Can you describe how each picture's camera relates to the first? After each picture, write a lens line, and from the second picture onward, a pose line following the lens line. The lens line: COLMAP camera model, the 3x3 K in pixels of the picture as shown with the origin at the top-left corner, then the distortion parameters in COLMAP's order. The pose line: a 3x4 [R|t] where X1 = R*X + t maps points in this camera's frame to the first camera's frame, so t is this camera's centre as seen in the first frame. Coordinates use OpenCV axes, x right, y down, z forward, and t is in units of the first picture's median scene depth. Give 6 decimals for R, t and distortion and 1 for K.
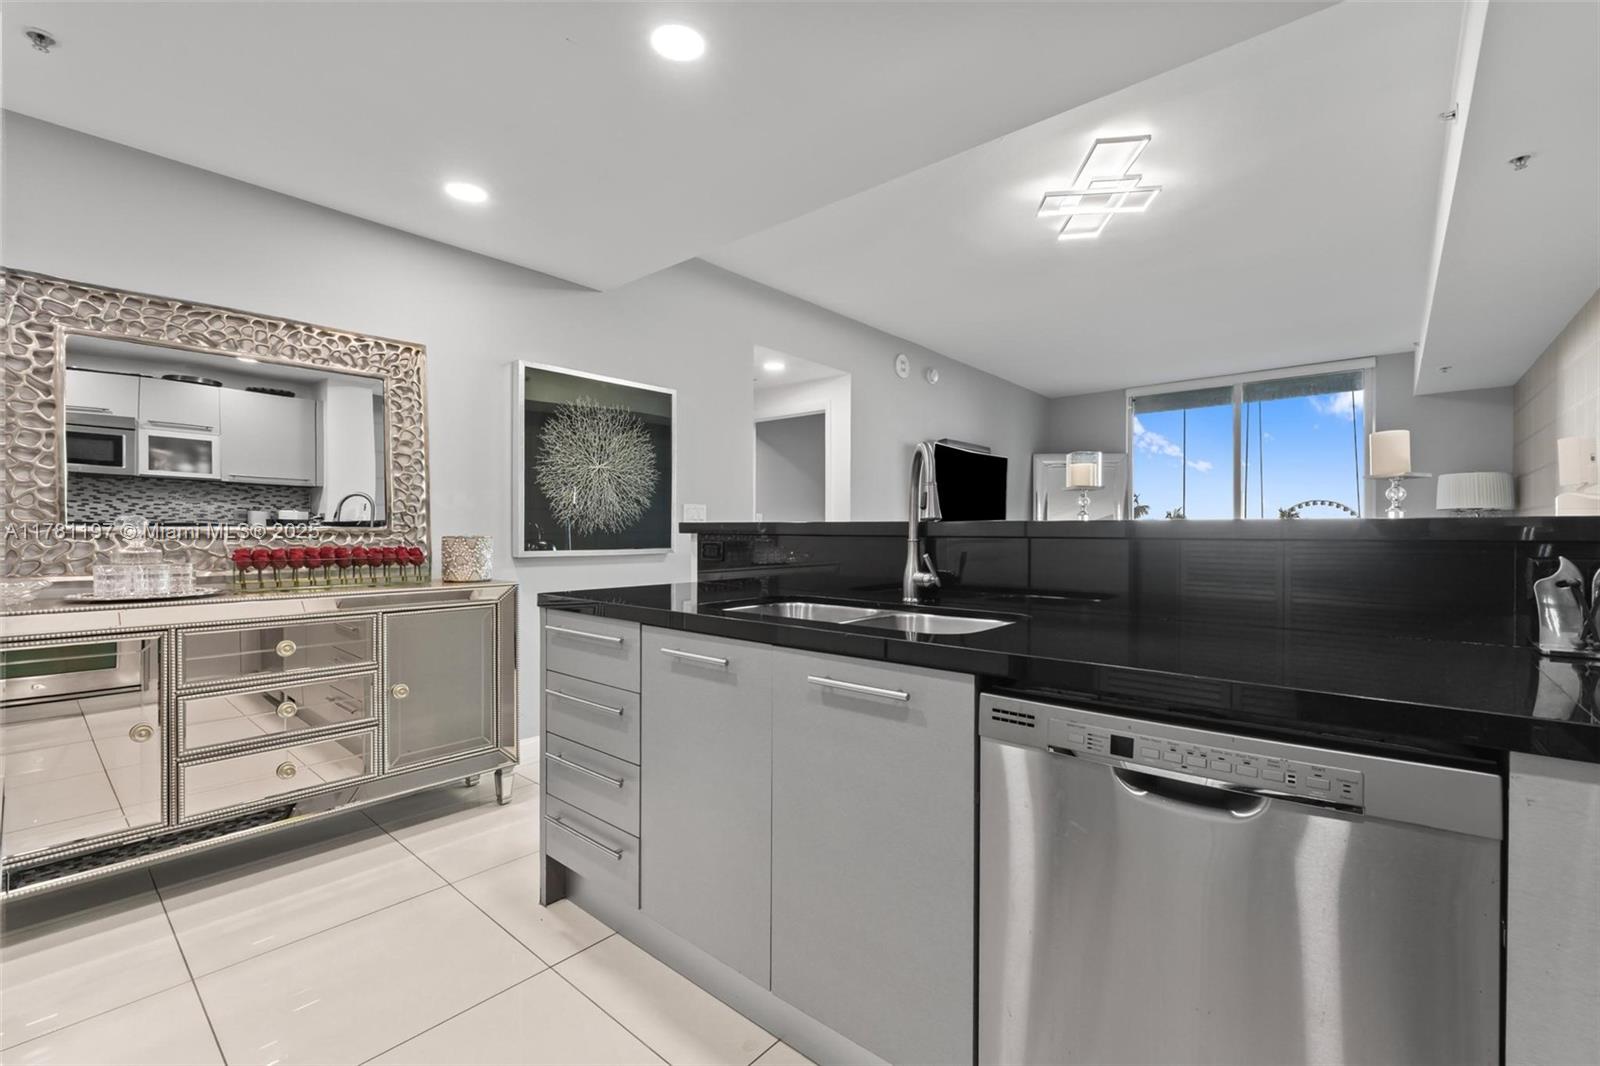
lens RADIAL K [[704.5, 0, 811.0], [0, 704.5, 534.2], [0, 0, 1]] dist [-0.002419, -0.000338]
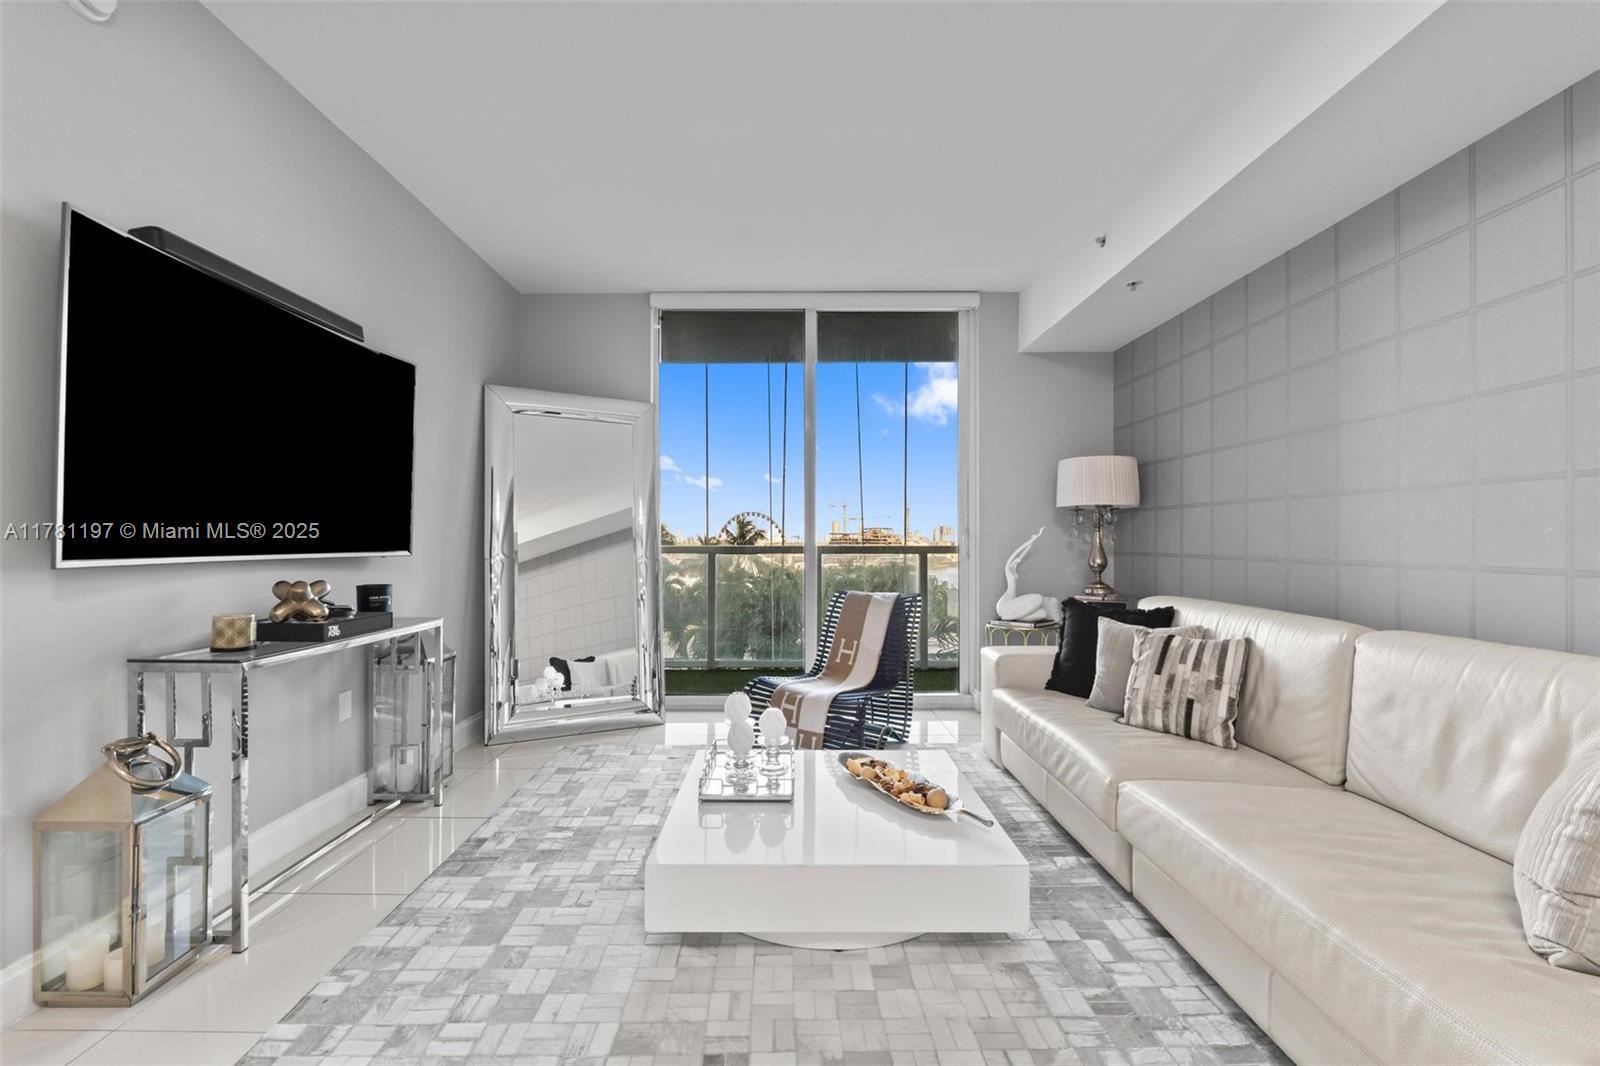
lens RADIAL K [[688.5, 0, 780.7], [0, 688.5, 538.0], [0, 0, 1]] dist [-0.001463, -0.000088]
pose [[0.768819, -0.004268, 0.639452, 0.189268], [0.008241, 0.999961, -0.003234, -0.003036], [-0.639413, 0.007756, 0.768824, 0.564728]]
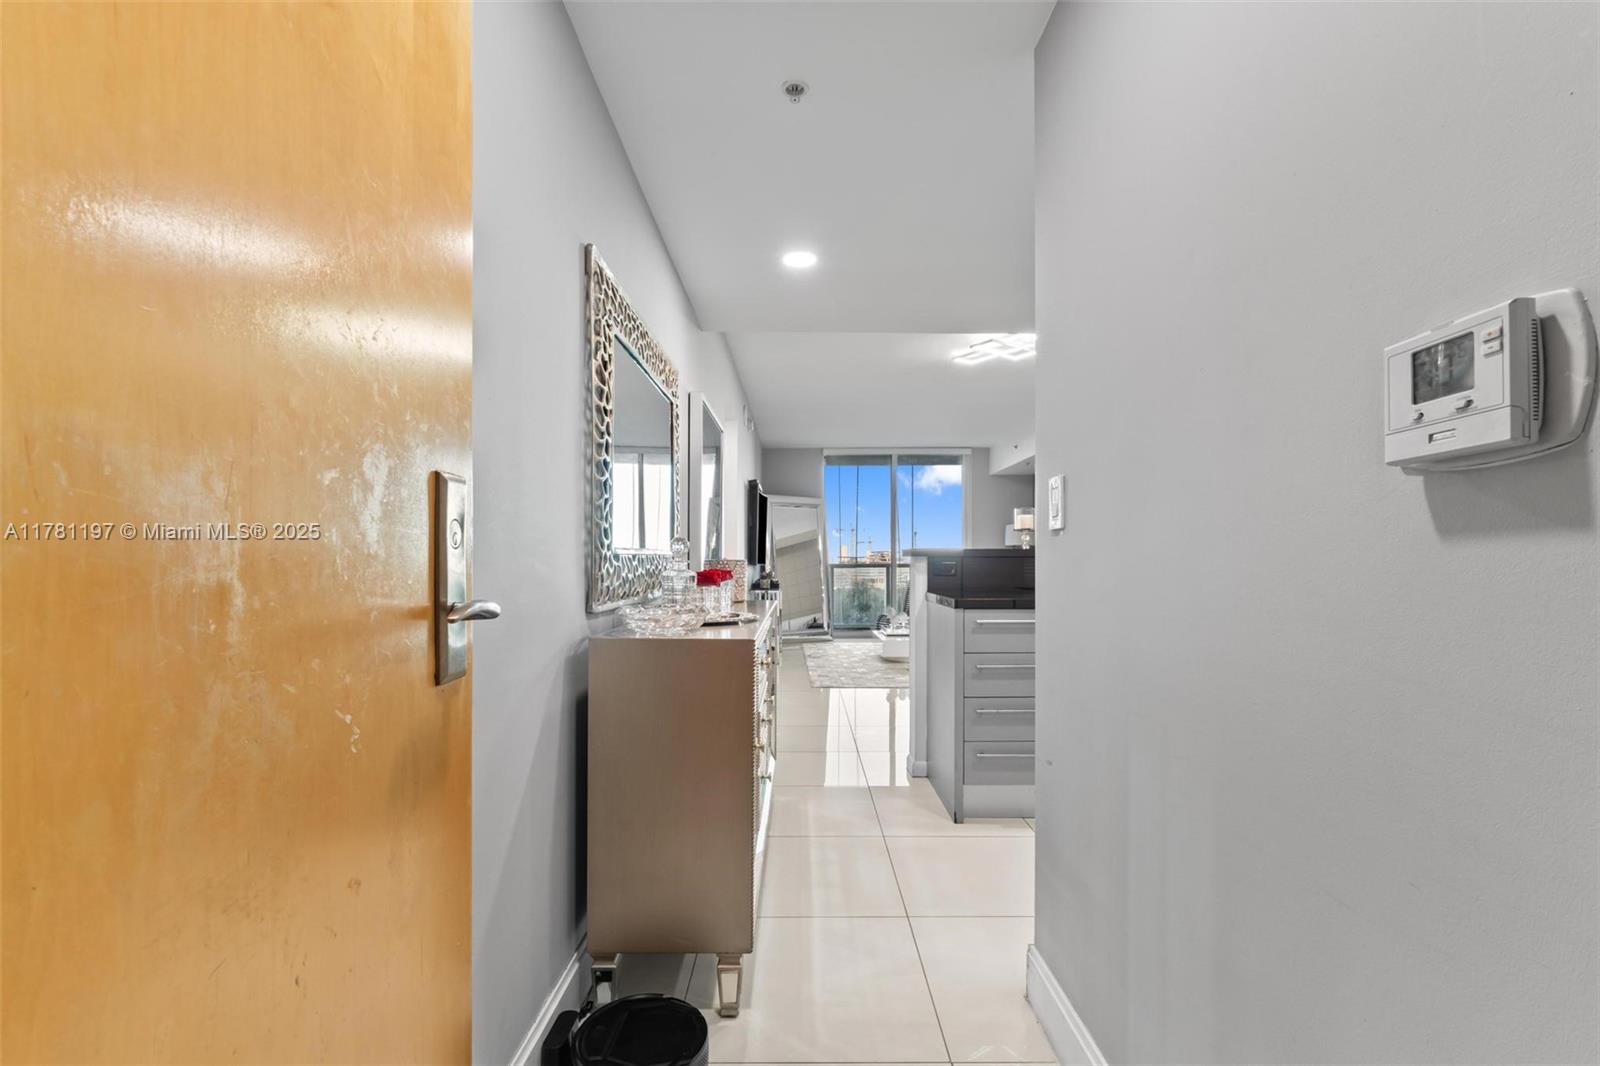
lens RADIAL K [[718.1, 0, 802.3], [0, 718.1, 553.0], [0, 0, 1]] dist [0.023778, -0.000194]
pose [[0.757474, 0.010806, 0.652776, -0.489974], [-0.000370, 0.999870, -0.016121, 0.005708], [-0.652865, 0.011970, 0.757380, 0.042463]]
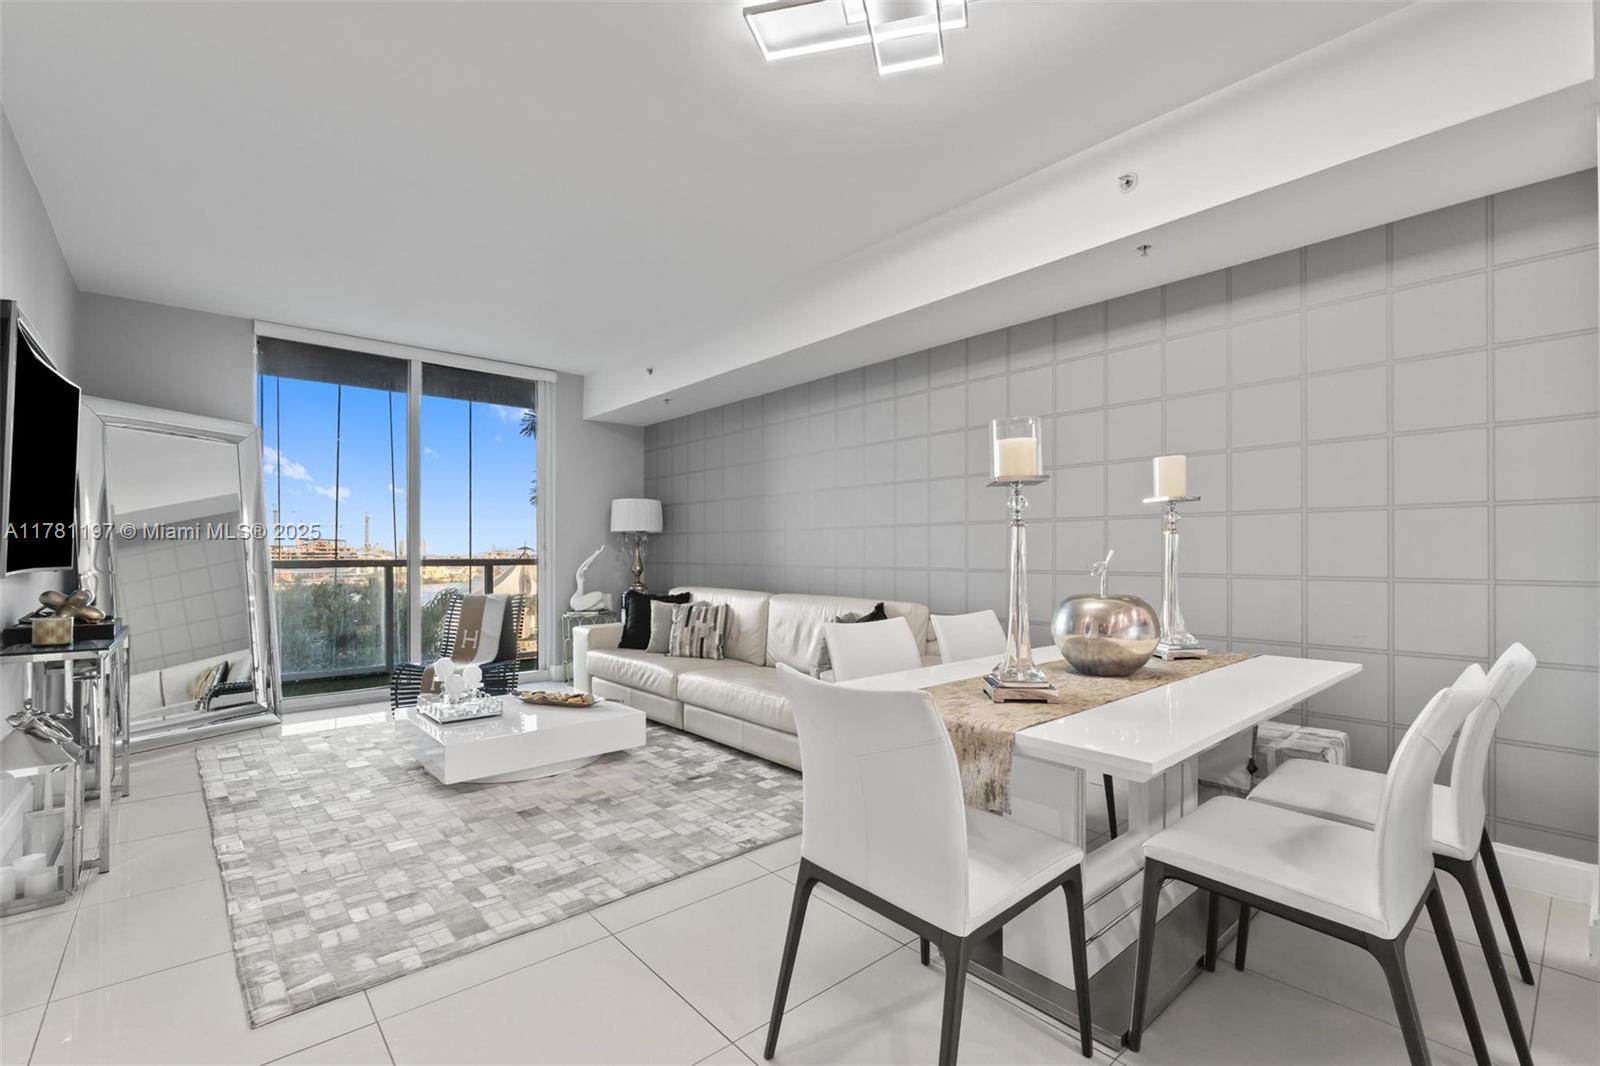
lens RADIAL K [[689.3, 0, 806.4], [0, 689.3, 545.3], [0, 0, 1]] dist [-0.000510, -0.000103]
pose [[0.130777, 0.006035, 0.991393, -0.091483], [0.007075, 0.999950, -0.007021, -0.004374], [-0.991387, 0.007933, 0.130728, 0.510432]]
